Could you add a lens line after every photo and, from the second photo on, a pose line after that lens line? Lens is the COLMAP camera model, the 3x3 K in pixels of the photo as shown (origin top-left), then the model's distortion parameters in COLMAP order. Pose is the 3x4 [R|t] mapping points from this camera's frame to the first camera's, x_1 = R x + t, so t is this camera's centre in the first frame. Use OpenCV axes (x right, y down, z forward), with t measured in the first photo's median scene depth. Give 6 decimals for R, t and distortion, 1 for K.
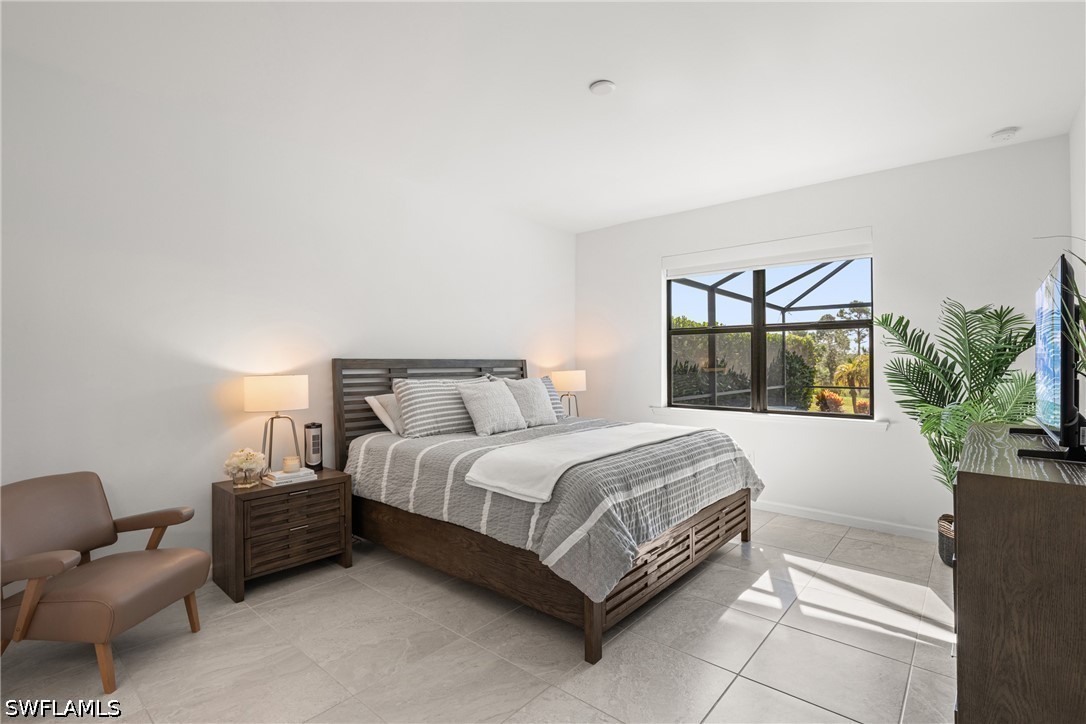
lens RADIAL K [[492.2, 0, 544.6], [0, 492.2, 361.6], [0, 0, 1]] dist [-0.013408, 0.000792]
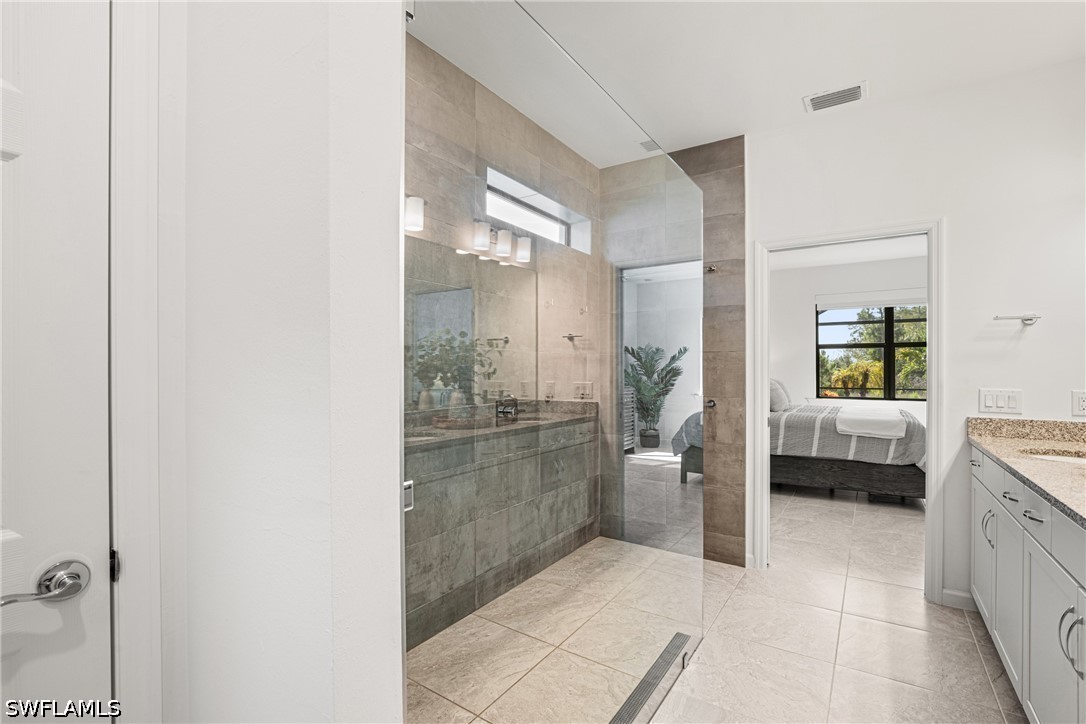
lens RADIAL K [[492.2, 0, 541.2], [0, 492.2, 366.7], [0, 0, 1]] dist [-0.013408, 0.000792]
pose [[0.992386, 0.002230, 0.123147, -1.339162], [-0.002210, 0.999998, -0.000298, 0.003200], [-0.123148, 0.000024, 0.992388, -0.613524]]
